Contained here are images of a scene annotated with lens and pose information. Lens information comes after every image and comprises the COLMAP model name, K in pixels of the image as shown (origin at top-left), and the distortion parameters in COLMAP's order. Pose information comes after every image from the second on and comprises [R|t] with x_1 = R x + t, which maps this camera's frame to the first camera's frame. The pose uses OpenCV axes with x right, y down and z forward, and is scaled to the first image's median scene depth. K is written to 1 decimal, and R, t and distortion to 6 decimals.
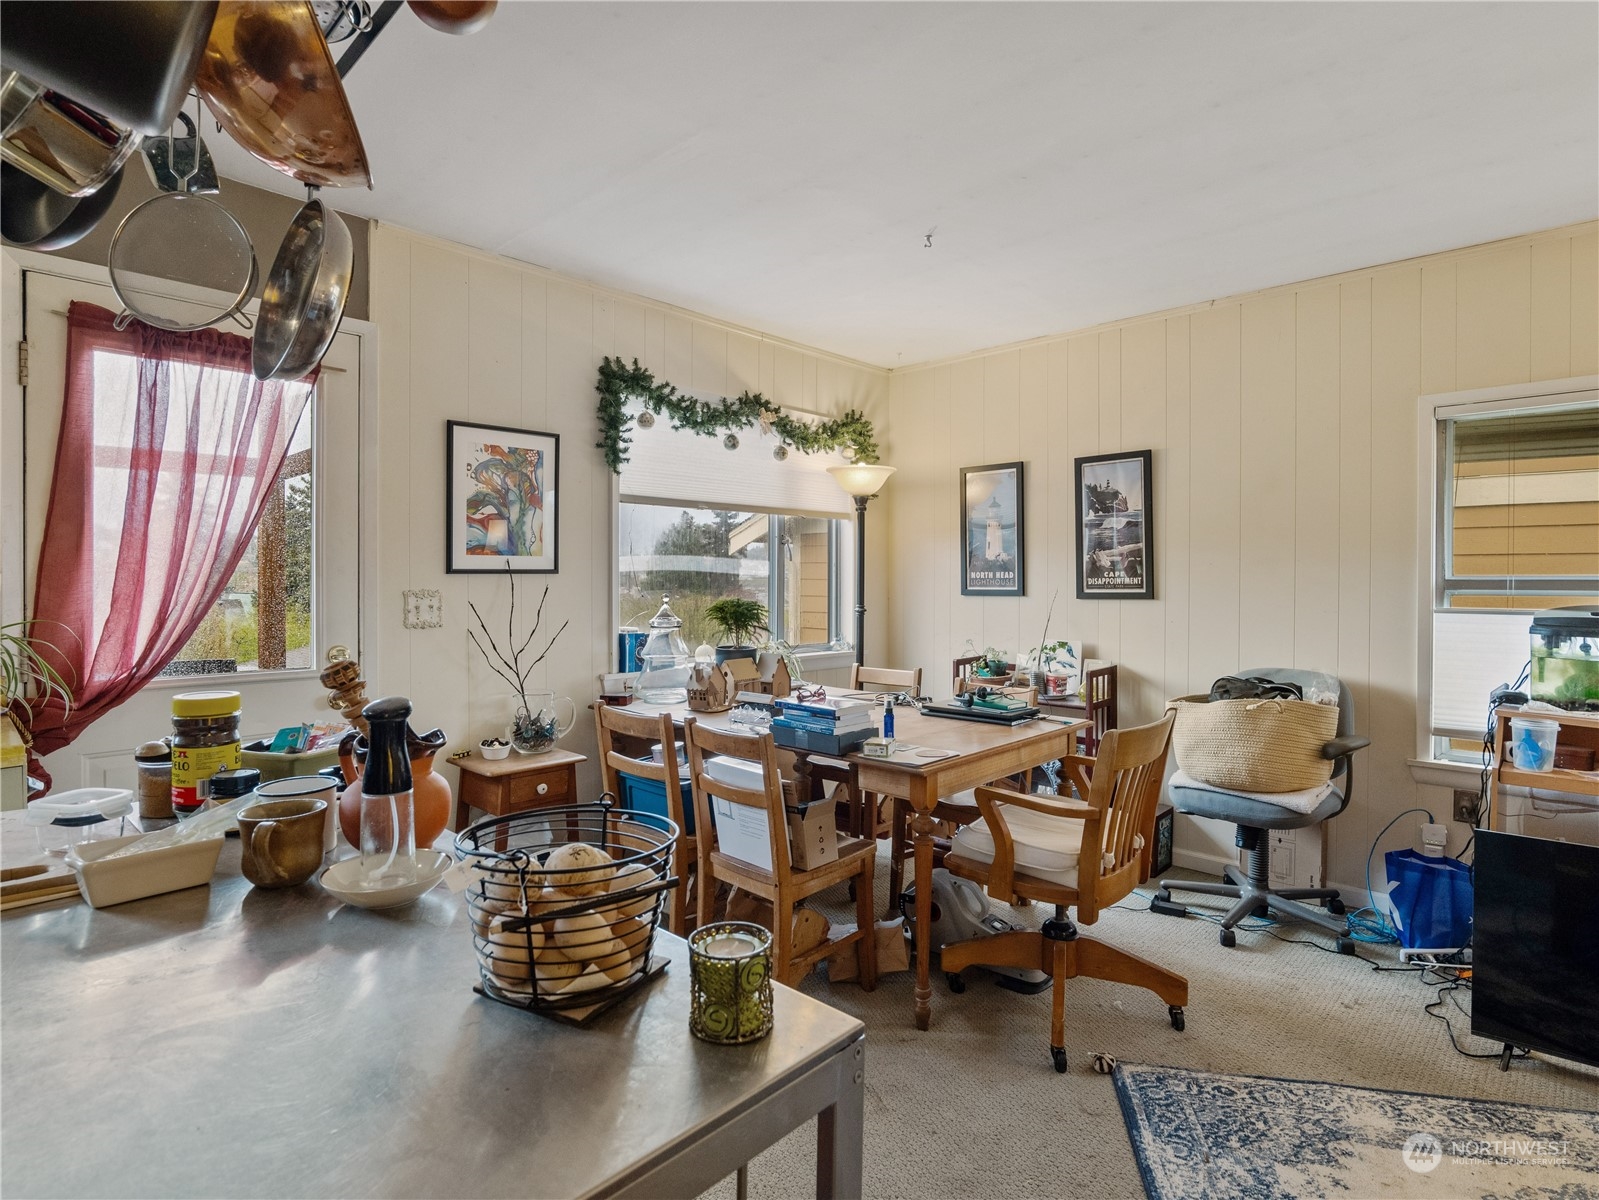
lens RADIAL K [[835.4, 0, 799.5], [0, 835.4, 600.0], [0, 0, 1]] dist [-0.028076, 0.008916]
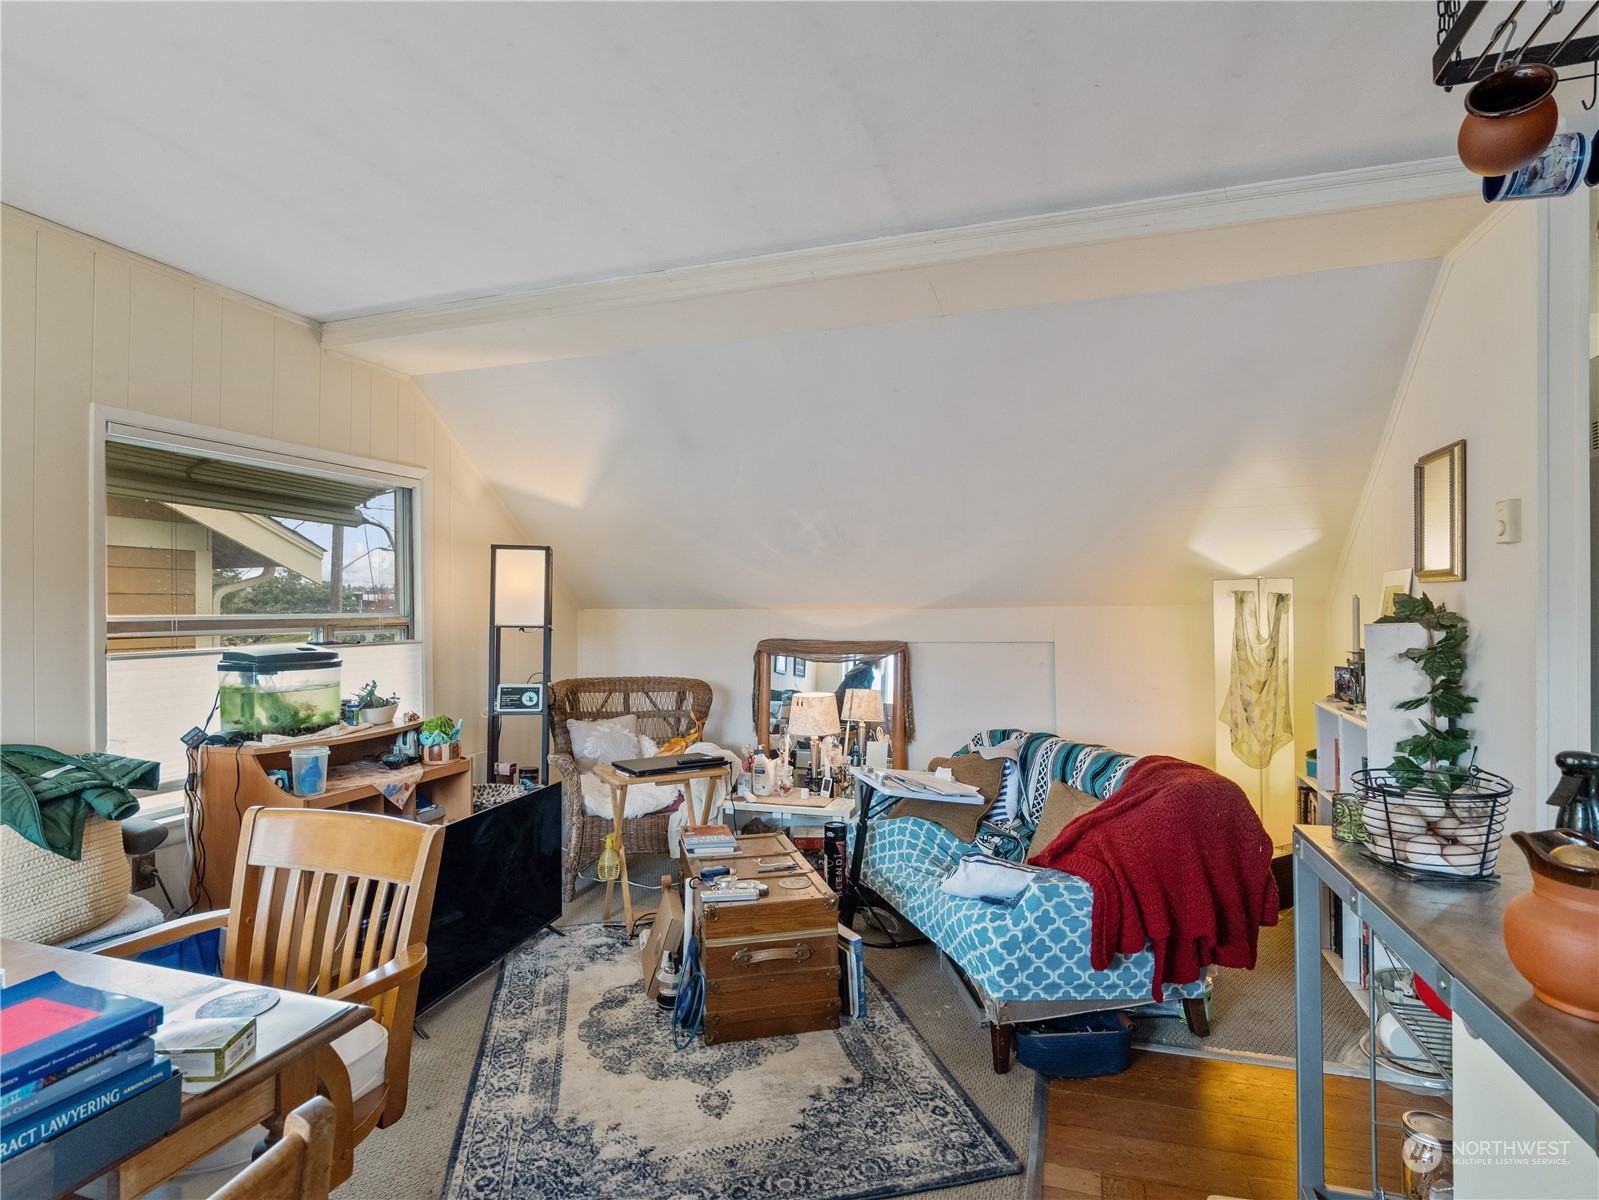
lens RADIAL K [[835.4, 0, 799.5], [0, 835.4, 600.0], [0, 0, 1]] dist [-0.028076, 0.008916]
pose [[-0.417461, 0.008641, 0.908654, -0.331688], [0.025057, 0.999684, 0.002005, -0.032508], [-0.908349, 0.023605, -0.417546, 0.735860]]
